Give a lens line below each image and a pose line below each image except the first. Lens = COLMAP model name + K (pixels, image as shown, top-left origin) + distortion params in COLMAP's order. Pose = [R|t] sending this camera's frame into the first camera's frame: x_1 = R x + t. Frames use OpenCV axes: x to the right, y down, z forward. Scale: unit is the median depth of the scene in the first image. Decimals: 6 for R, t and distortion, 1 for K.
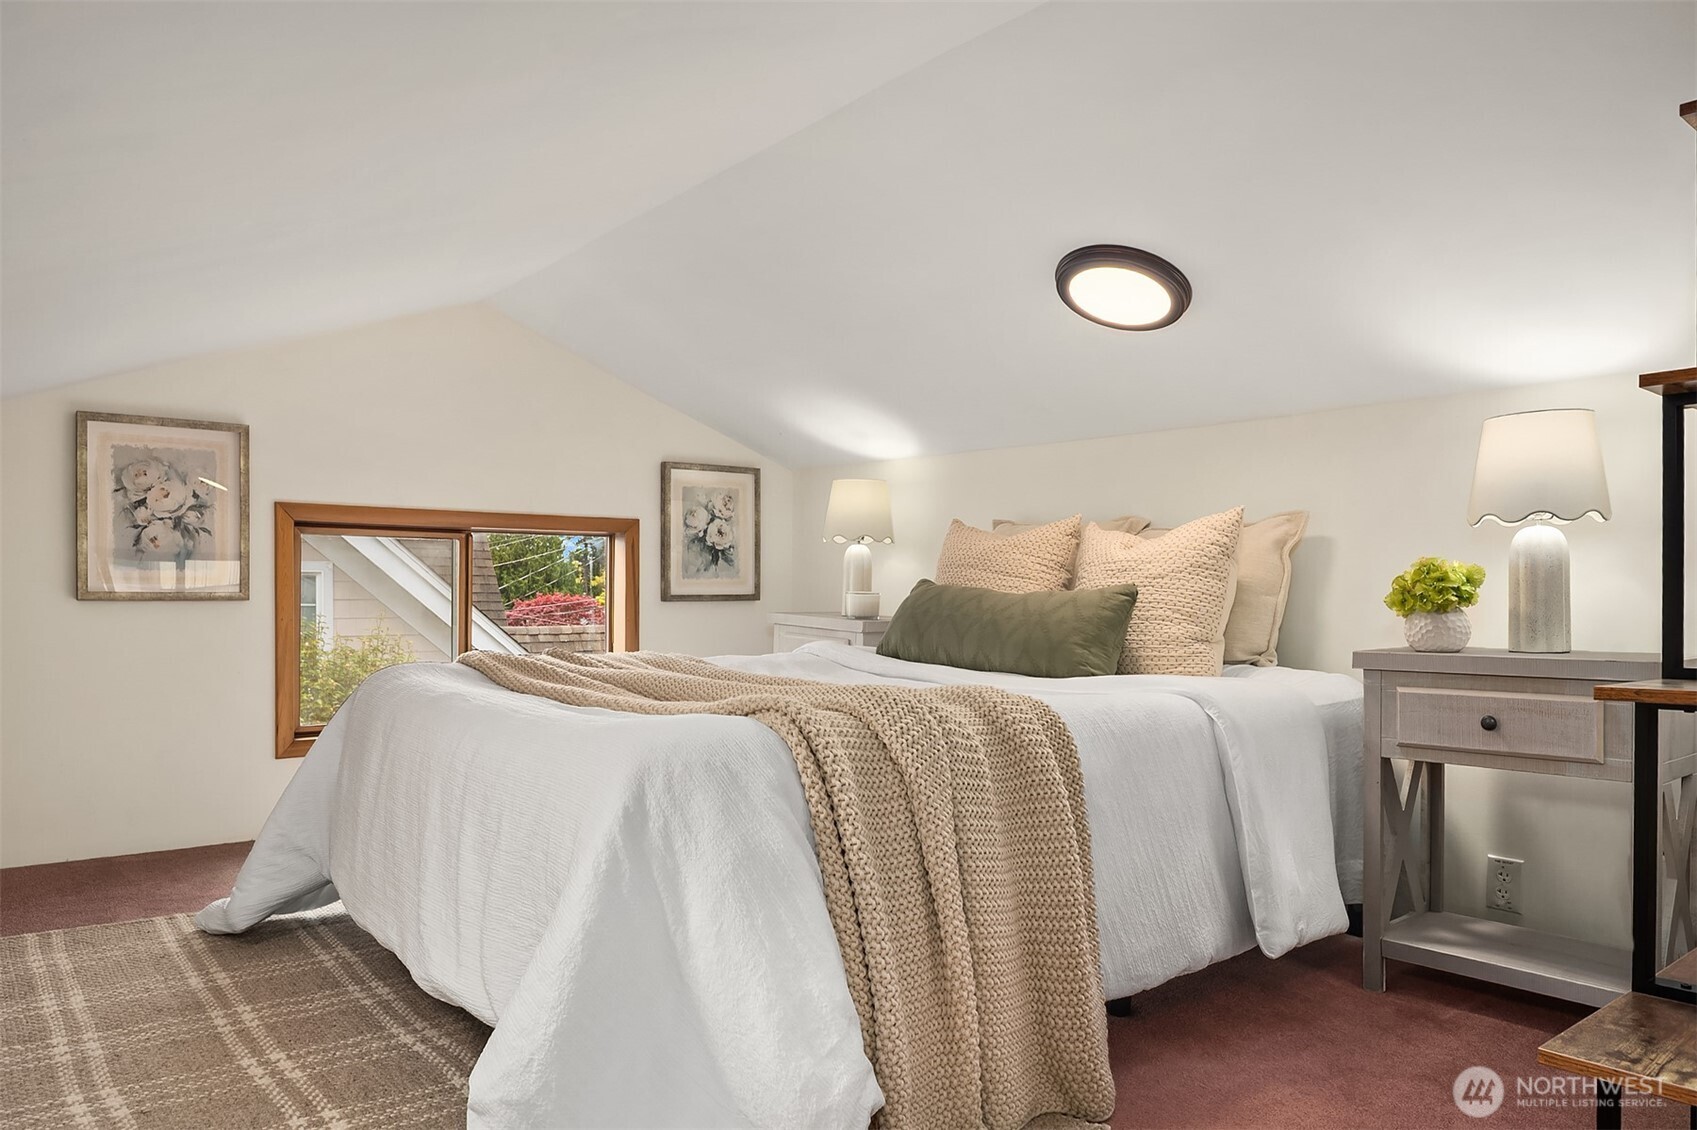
lens RADIAL K [[1122.8, 0, 848.5], [0, 1122.8, 565.0], [0, 0, 1]] dist [-0.001975, -0.001515]
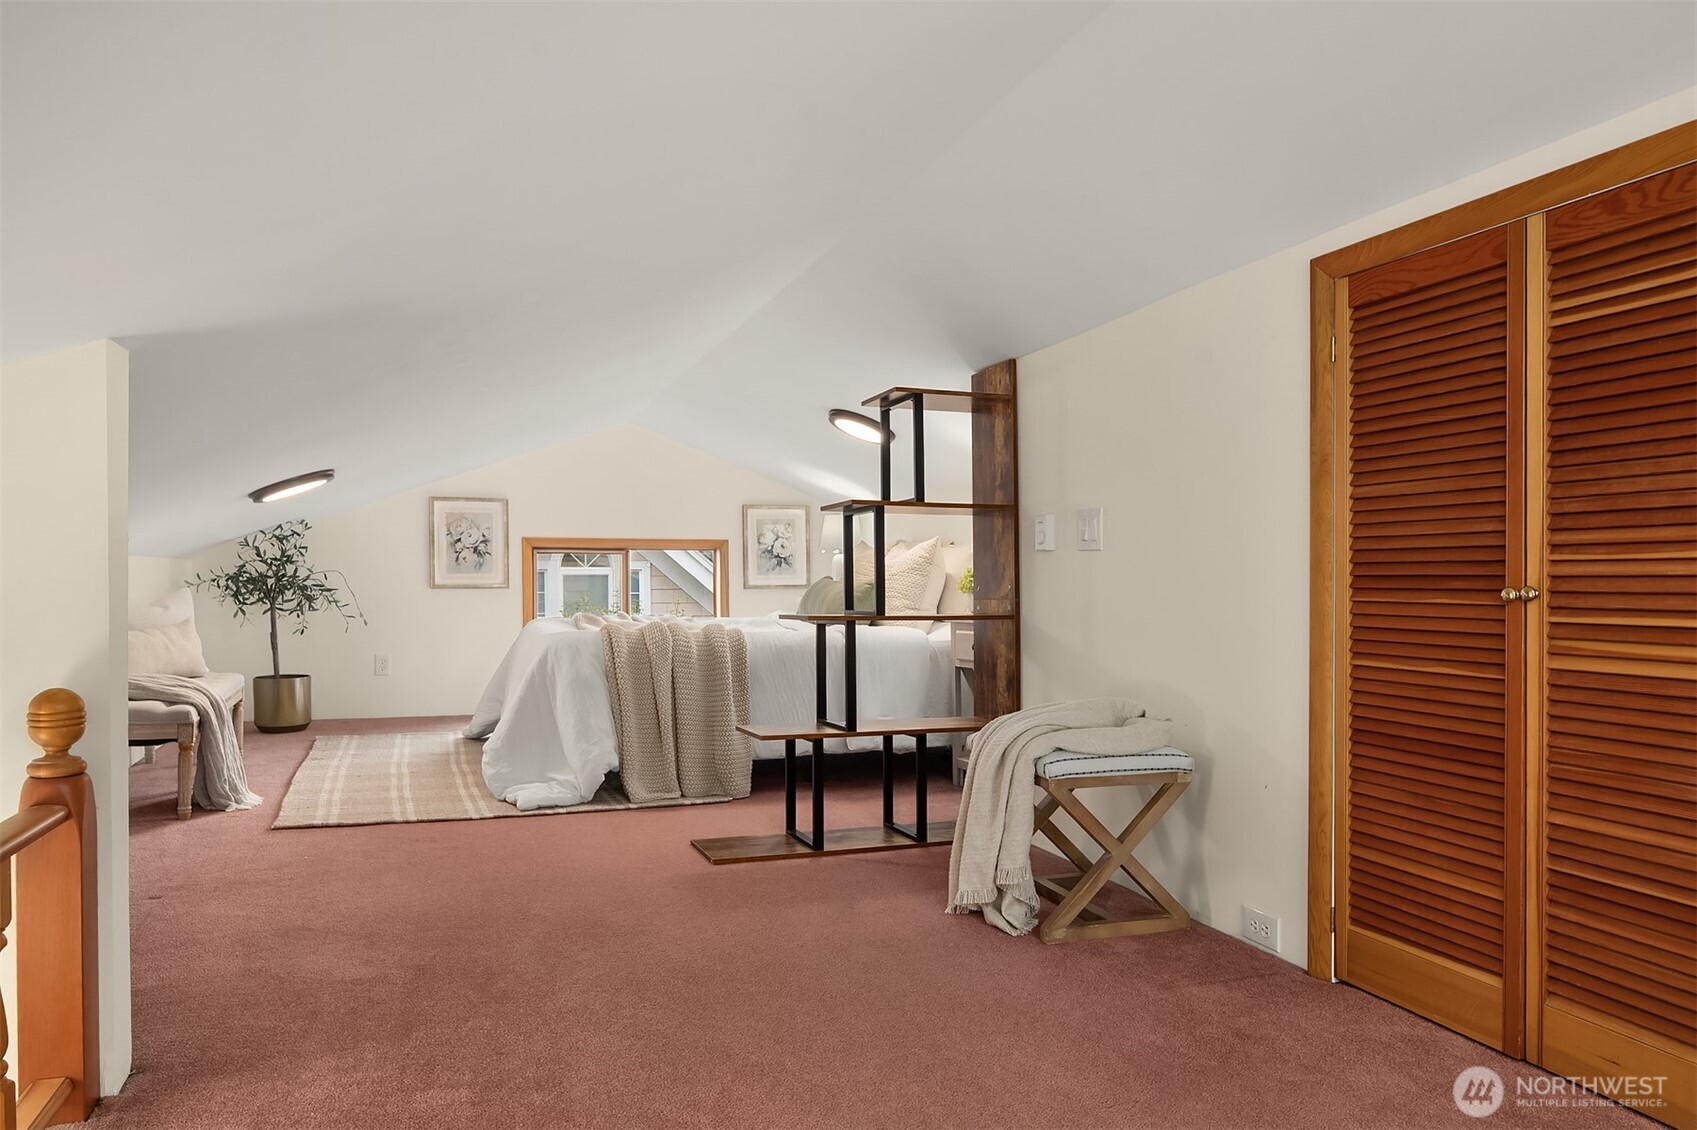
lens RADIAL K [[1122.8, 0, 848.5], [0, 1122.8, 565.0], [0, 0, 1]] dist [-0.001975, -0.001515]
pose [[0.945064, -0.008343, -0.326779, 0.629973], [0.011328, 0.999910, 0.007233, -0.016511], [0.326689, -0.010537, 0.945073, -0.616112]]
